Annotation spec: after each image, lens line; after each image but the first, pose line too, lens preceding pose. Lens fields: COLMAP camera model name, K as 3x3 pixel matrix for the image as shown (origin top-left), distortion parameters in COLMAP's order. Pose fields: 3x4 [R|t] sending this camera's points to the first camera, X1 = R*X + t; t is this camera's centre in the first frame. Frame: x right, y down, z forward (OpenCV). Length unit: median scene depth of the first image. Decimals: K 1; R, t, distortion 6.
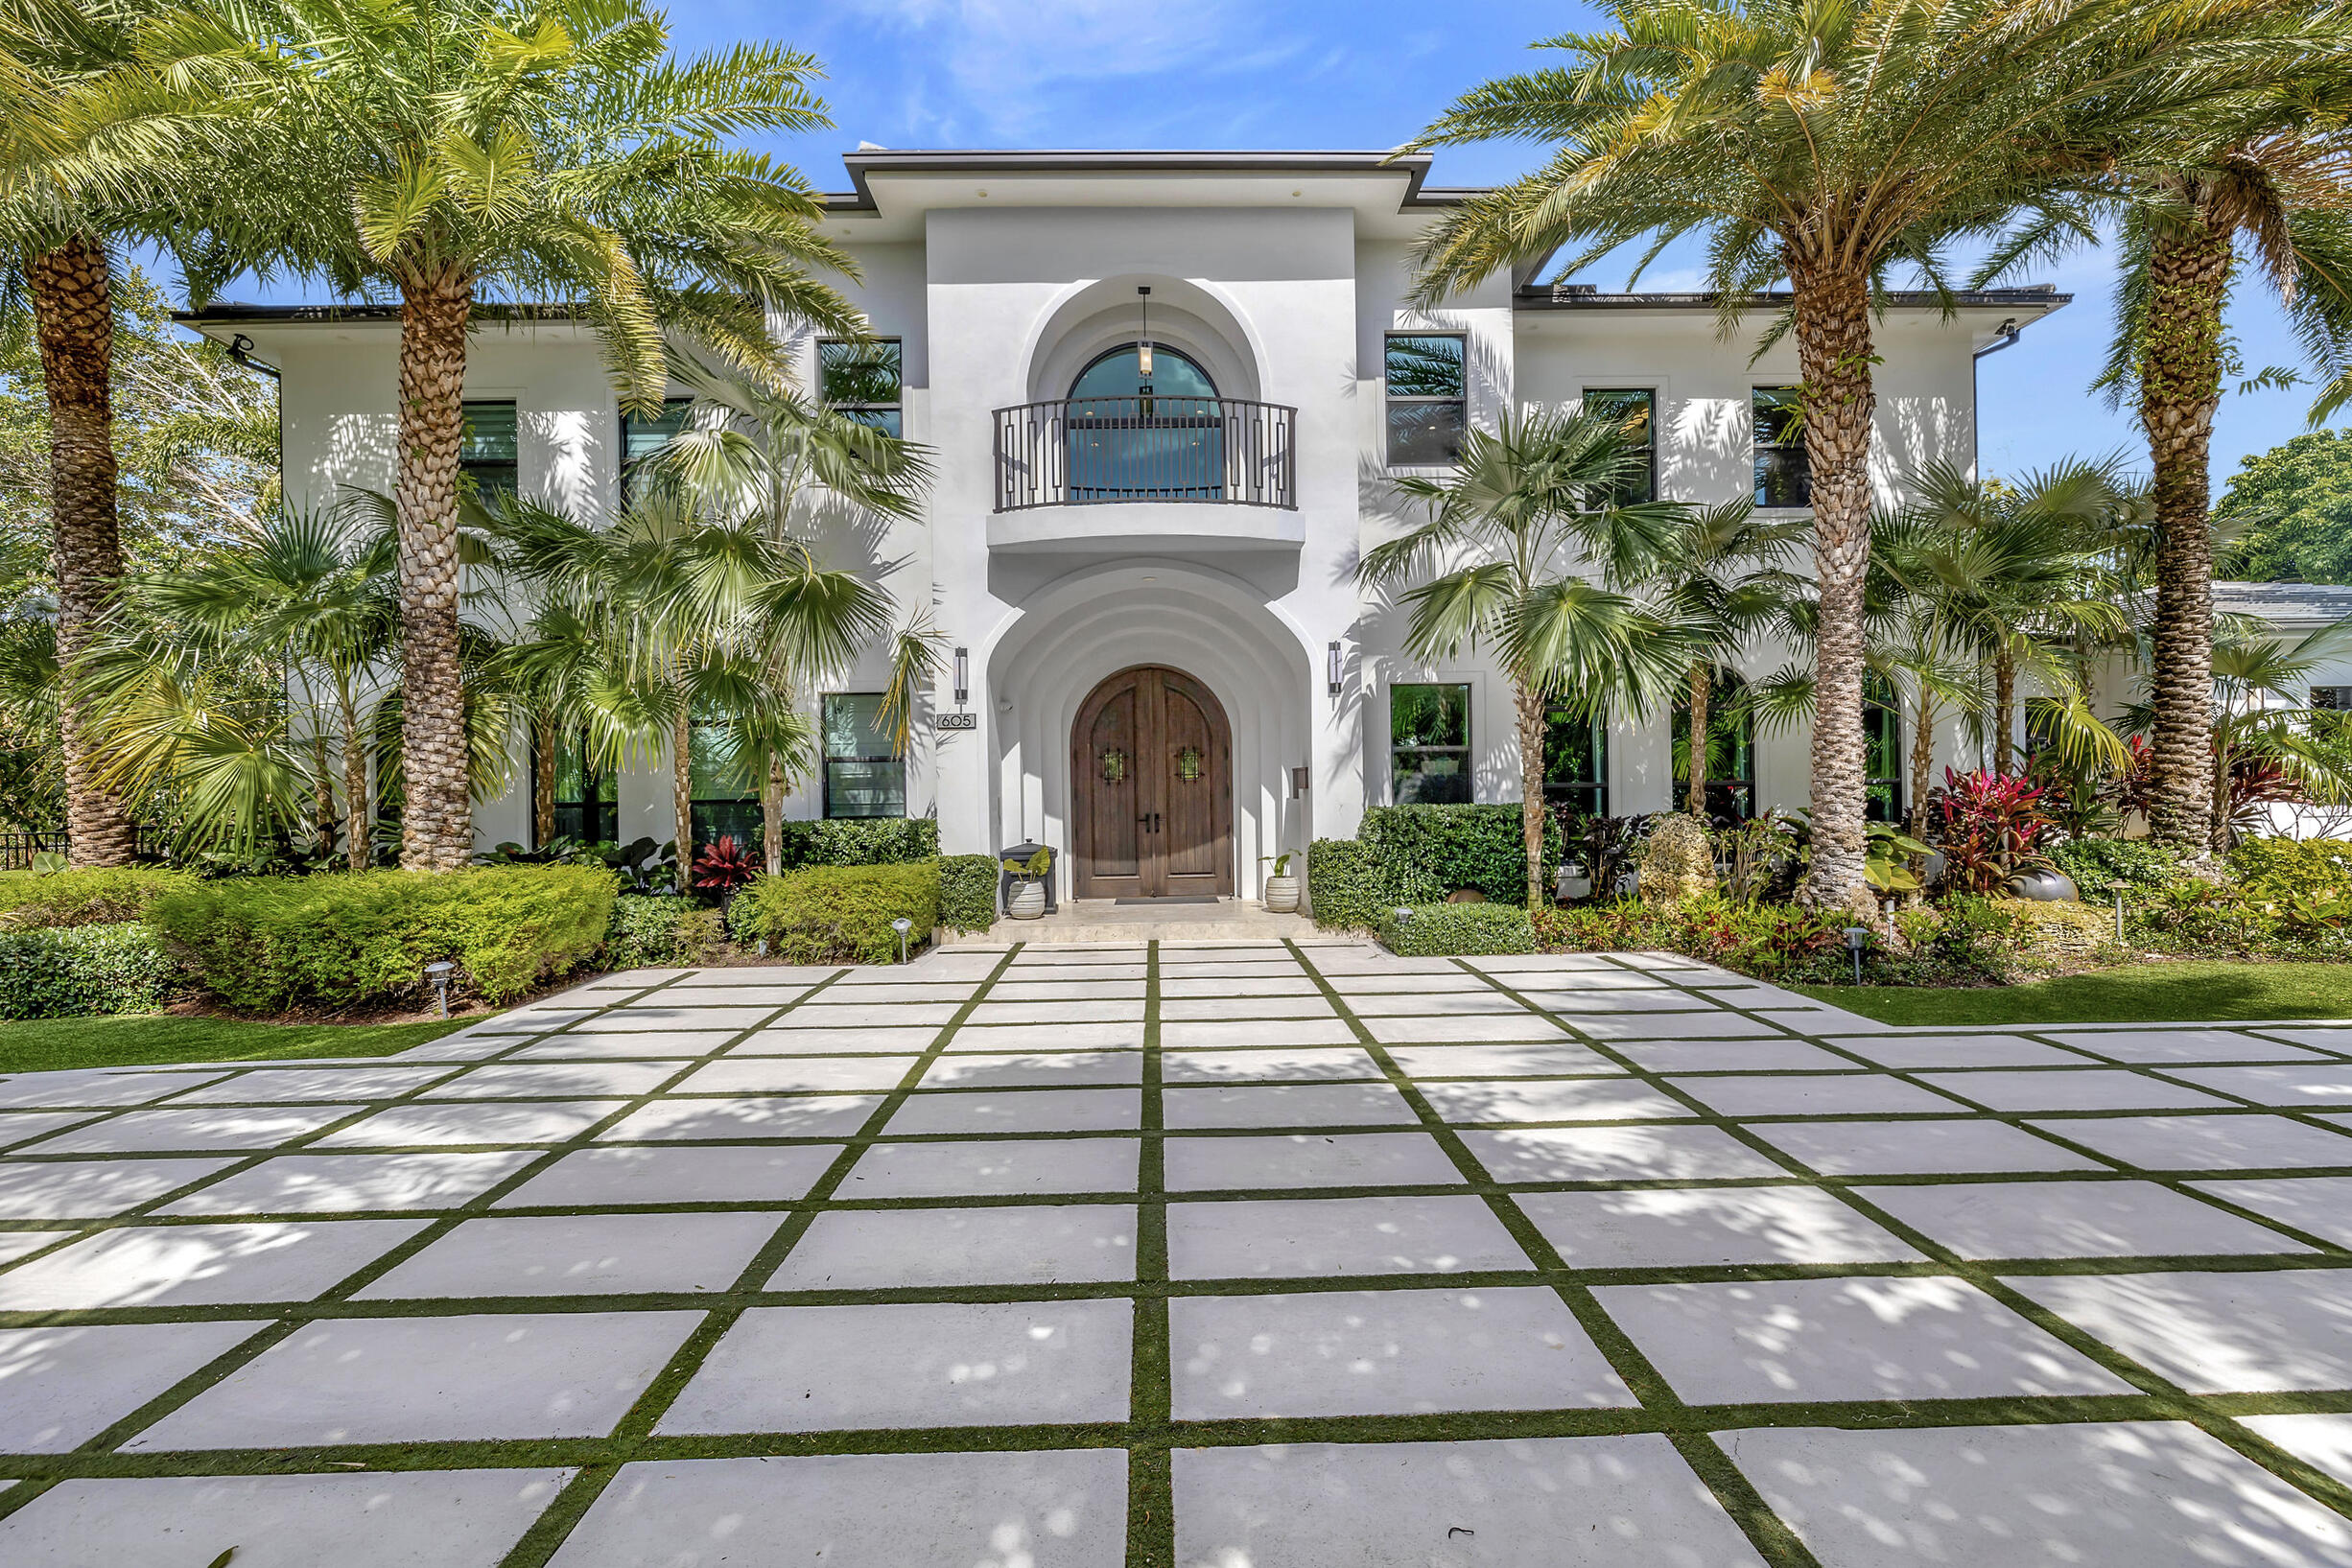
lens RADIAL K [[1041.5, 0, 1214.3], [0, 1041.5, 785.1], [0, 0, 1]] dist [0.002118, 0.000359]
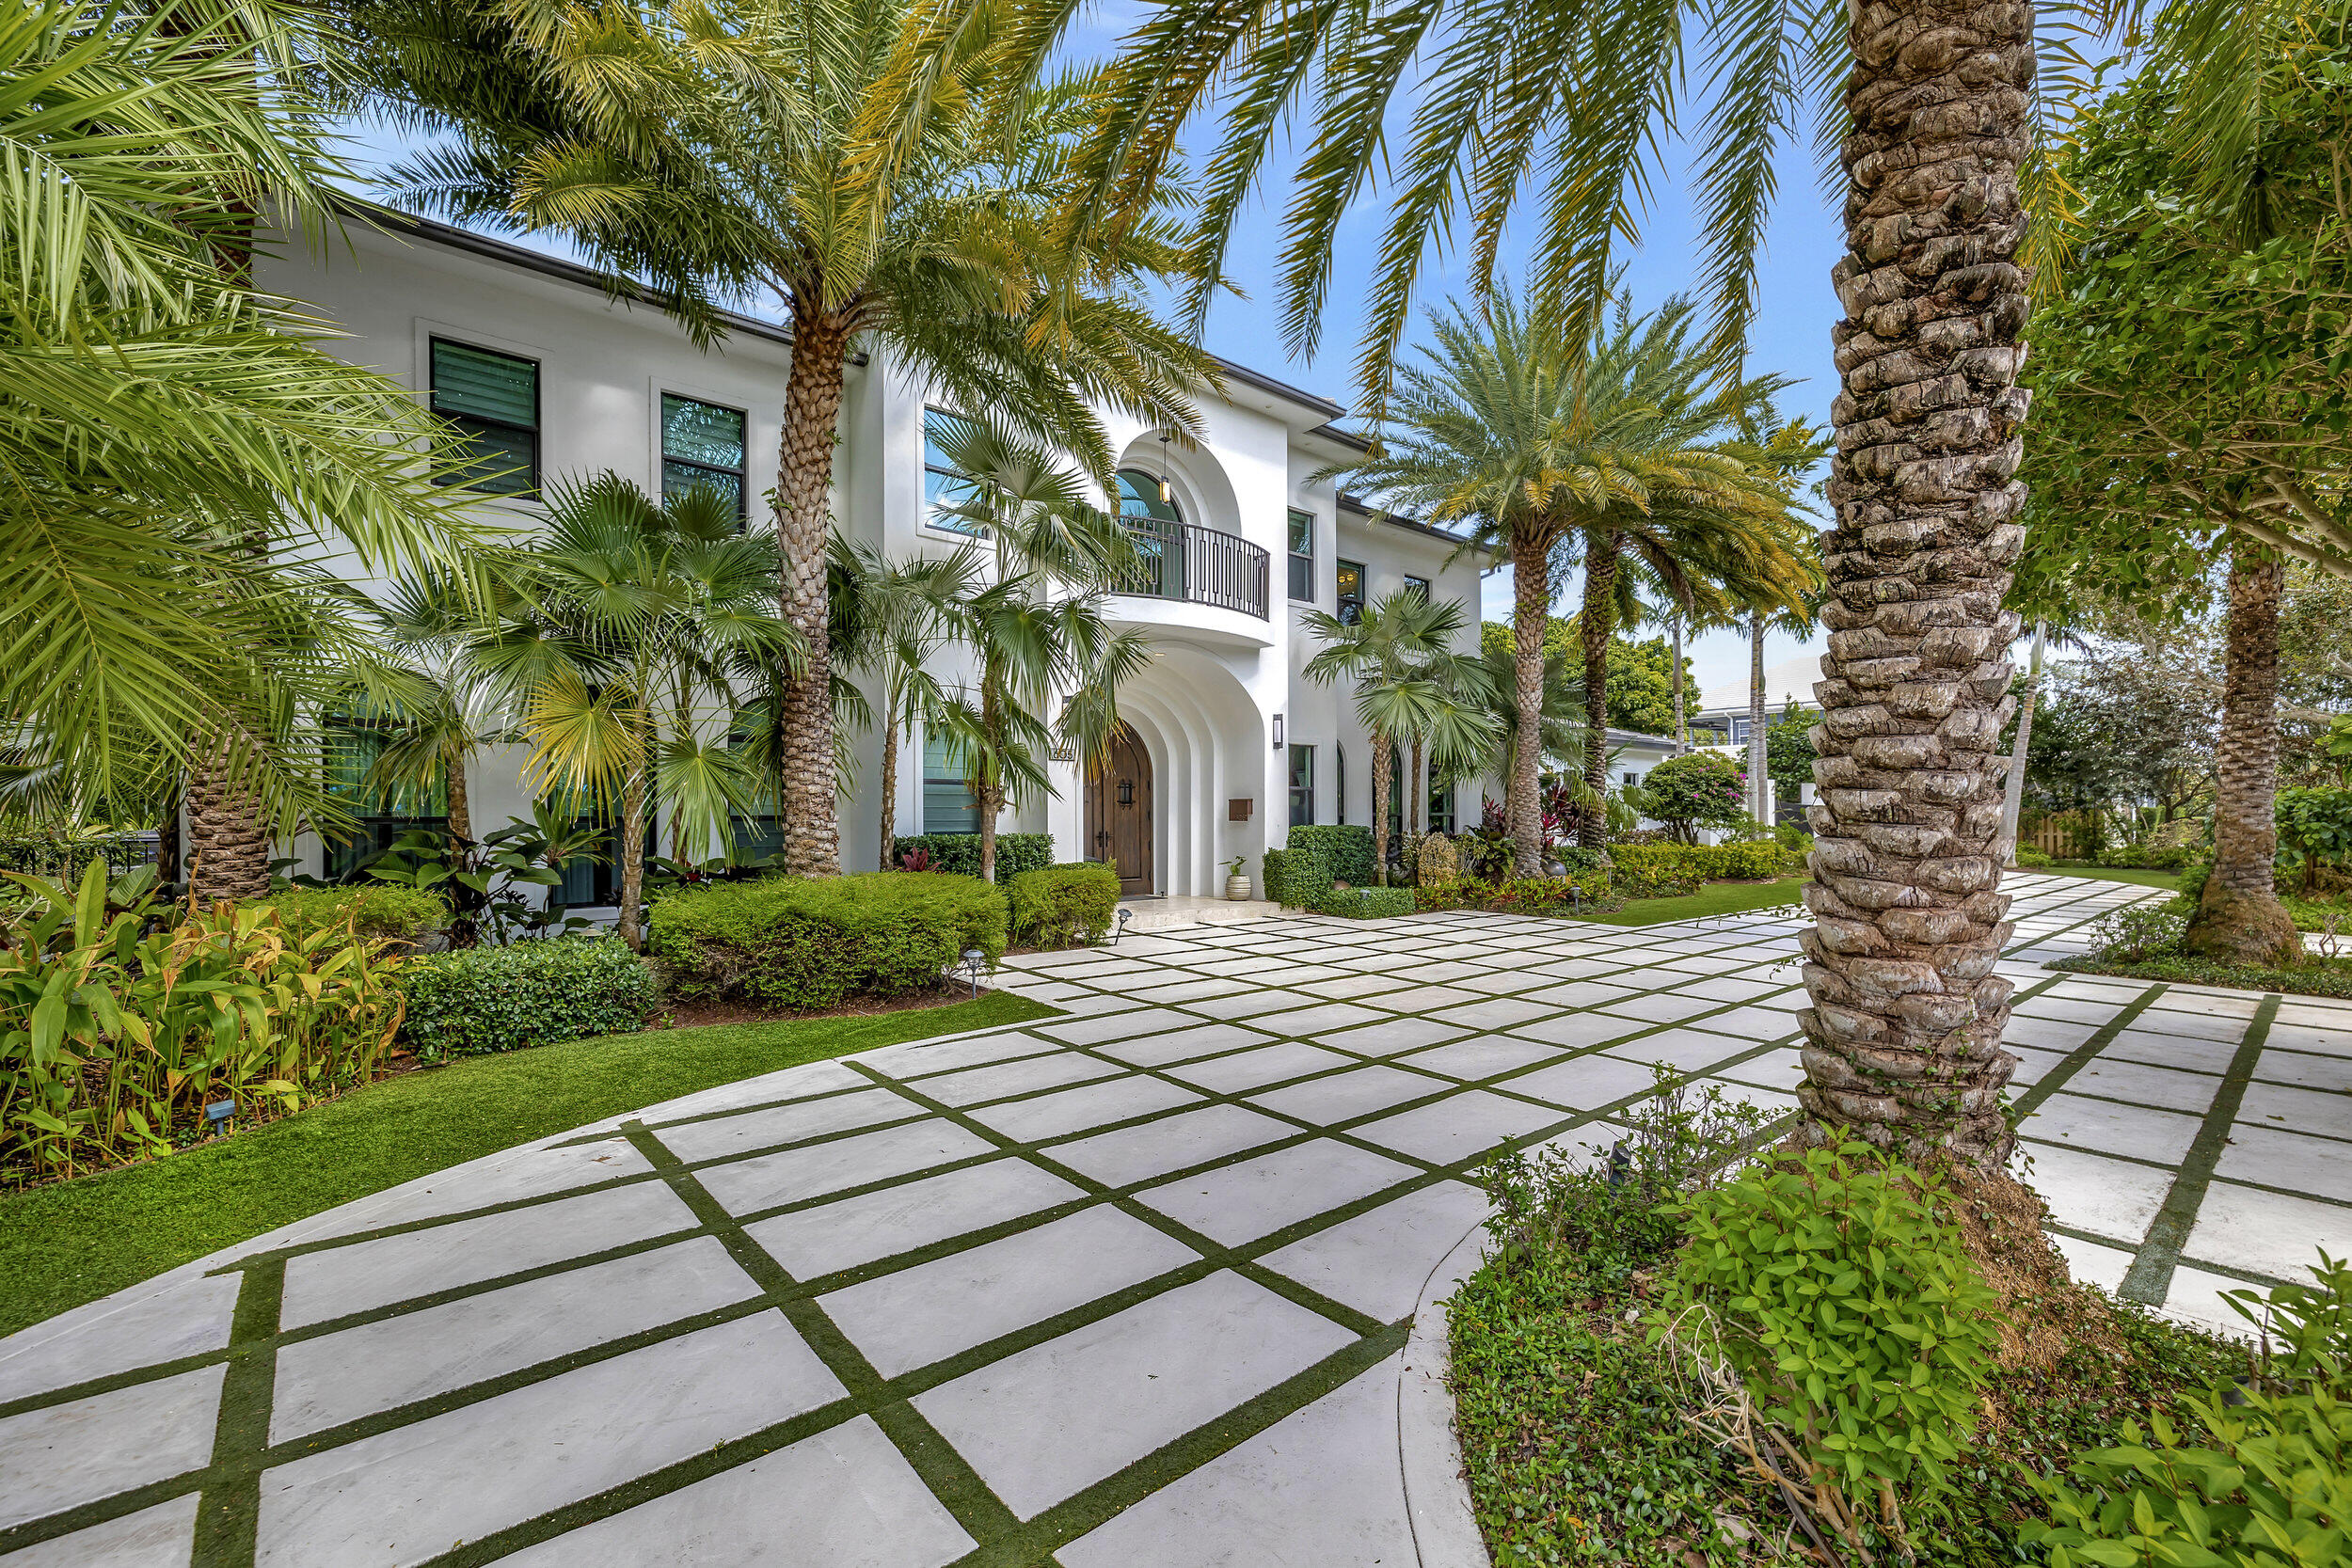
lens RADIAL K [[989.6, 0, 1169.7], [0, 989.6, 786.6], [0, 0, 1]] dist [0.002319, 0.000481]
pose [[0.777222, 0.035648, 0.628215, -0.117211], [-0.018101, 0.999247, -0.034309, 0.002376], [-0.628966, 0.015294, 0.777283, 0.001892]]
